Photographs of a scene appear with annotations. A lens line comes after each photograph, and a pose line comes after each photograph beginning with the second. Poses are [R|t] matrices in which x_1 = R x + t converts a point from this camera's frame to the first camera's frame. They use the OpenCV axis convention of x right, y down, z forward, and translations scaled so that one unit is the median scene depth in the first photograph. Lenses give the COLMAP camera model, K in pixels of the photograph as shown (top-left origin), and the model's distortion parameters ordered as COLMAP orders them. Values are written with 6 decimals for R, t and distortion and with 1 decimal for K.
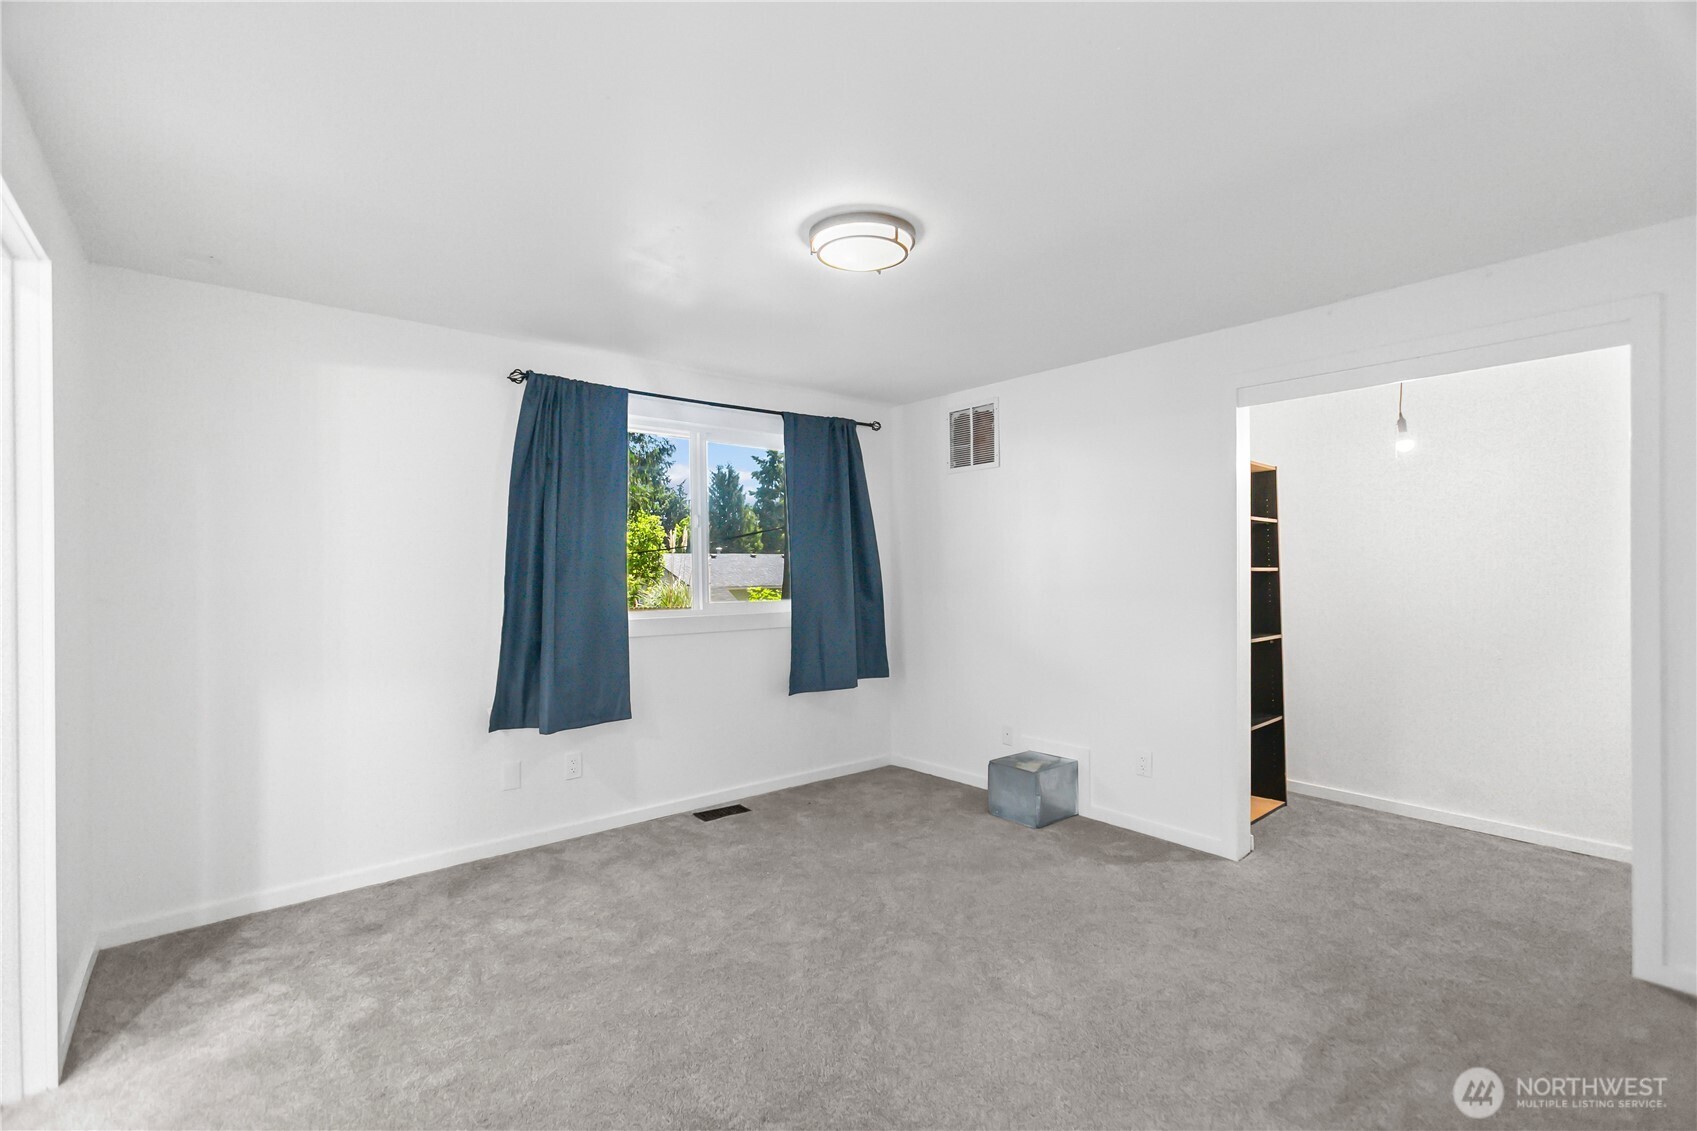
lens RADIAL K [[757.7, 0, 855.2], [0, 757.7, 564.9], [0, 0, 1]] dist [-0.002980, 0.002273]
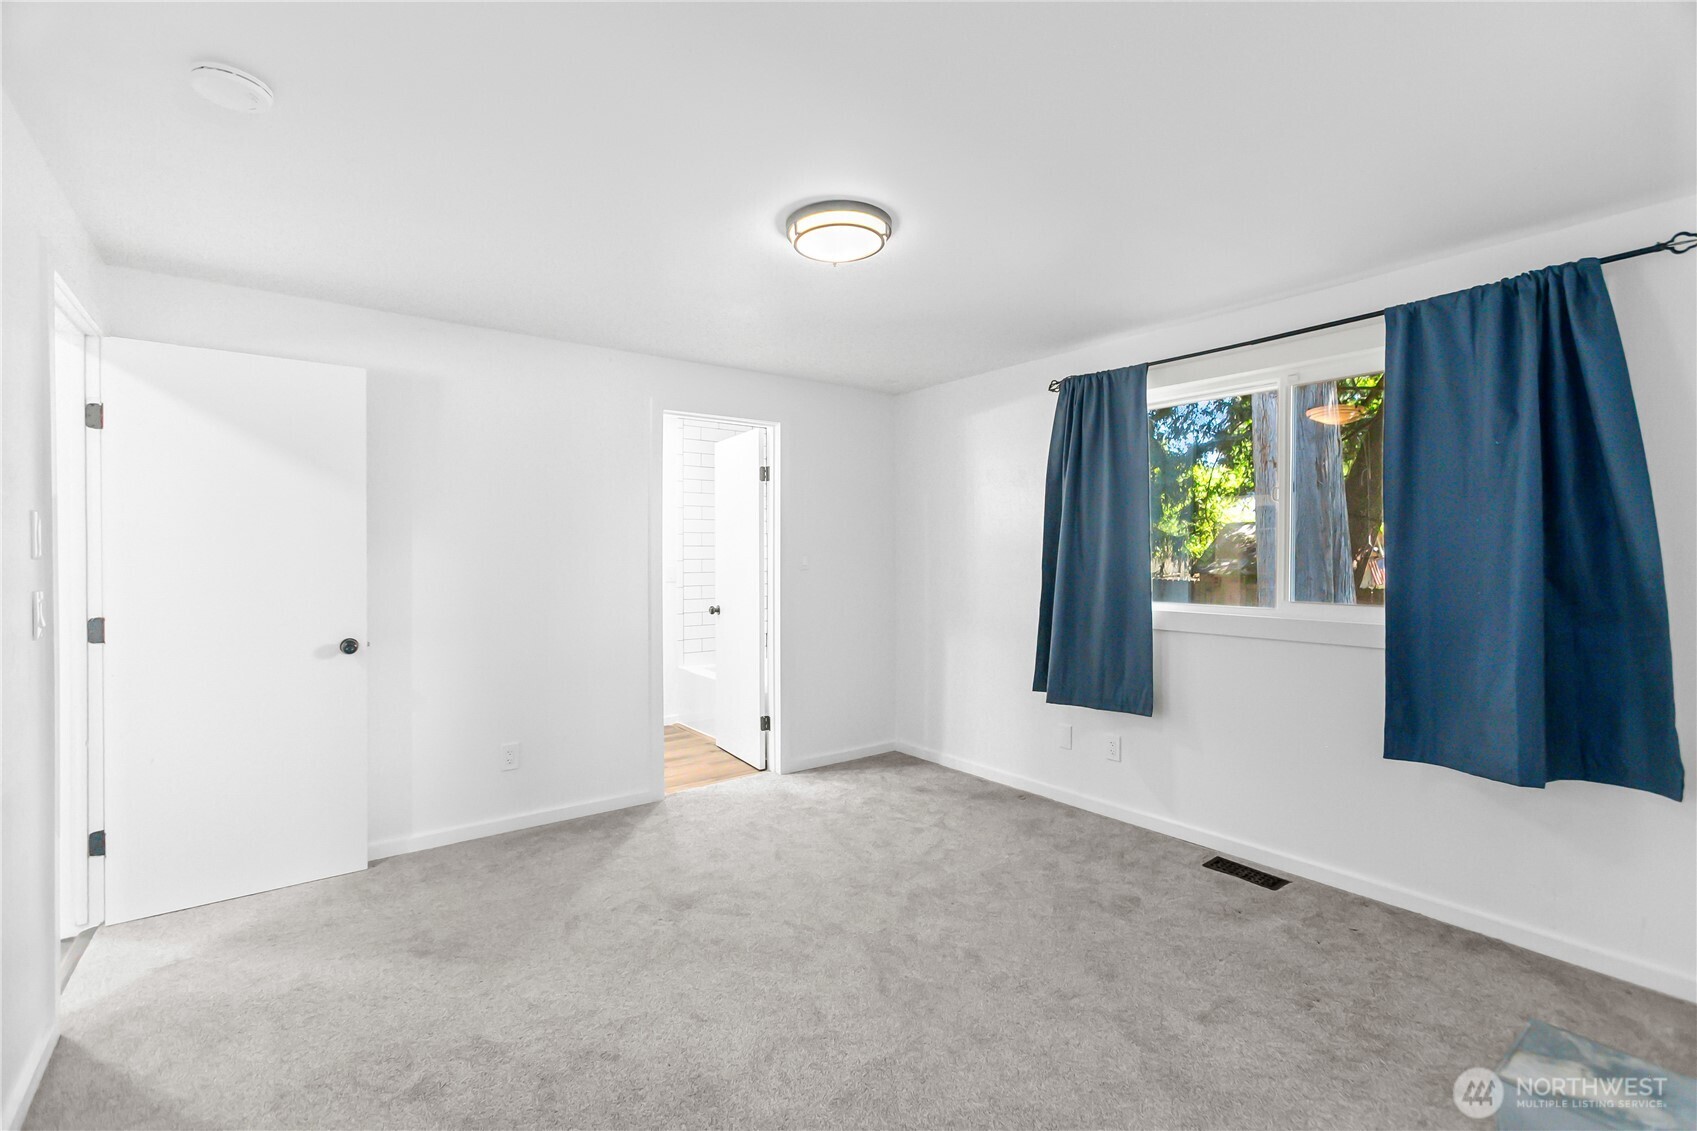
lens RADIAL K [[757.7, 0, 854.7], [0, 757.7, 556.2], [0, 0, 1]] dist [-0.002980, 0.002273]
pose [[-0.043789, 0.009415, -0.998996, 0.692337], [0.004693, 0.999947, 0.009218, -0.004736], [0.999030, -0.004285, -0.043830, 0.727561]]
